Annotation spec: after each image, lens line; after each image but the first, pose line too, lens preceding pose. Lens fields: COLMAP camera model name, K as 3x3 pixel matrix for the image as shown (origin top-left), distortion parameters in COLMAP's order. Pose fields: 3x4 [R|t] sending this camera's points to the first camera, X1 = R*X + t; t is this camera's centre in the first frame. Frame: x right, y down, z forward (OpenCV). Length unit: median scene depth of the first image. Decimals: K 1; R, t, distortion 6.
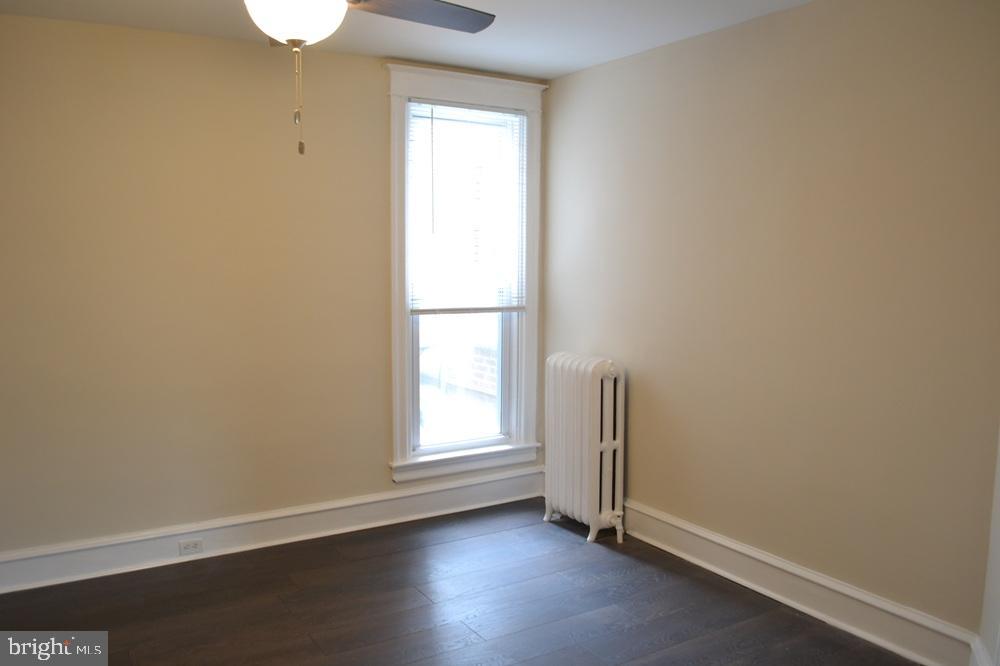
lens RADIAL K [[802.2, 0, 493.5], [0, 802.2, 333.0], [0, 0, 1]] dist [-0.077158, 0.004992]
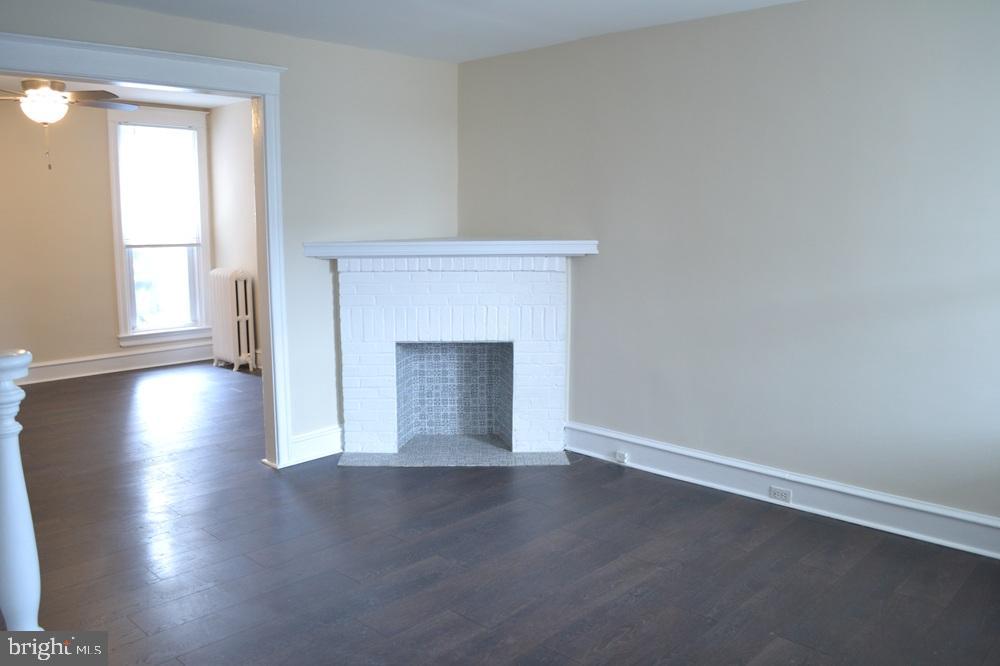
lens RADIAL K [[802.2, 0, 493.5], [0, 802.2, 333.0], [0, 0, 1]] dist [-0.077158, 0.004992]
pose [[0.968254, -0.036205, 0.247334, 0.232574], [0.024701, 0.998471, 0.049458, 0.094239], [-0.248746, -0.041779, 0.967667, -0.834924]]
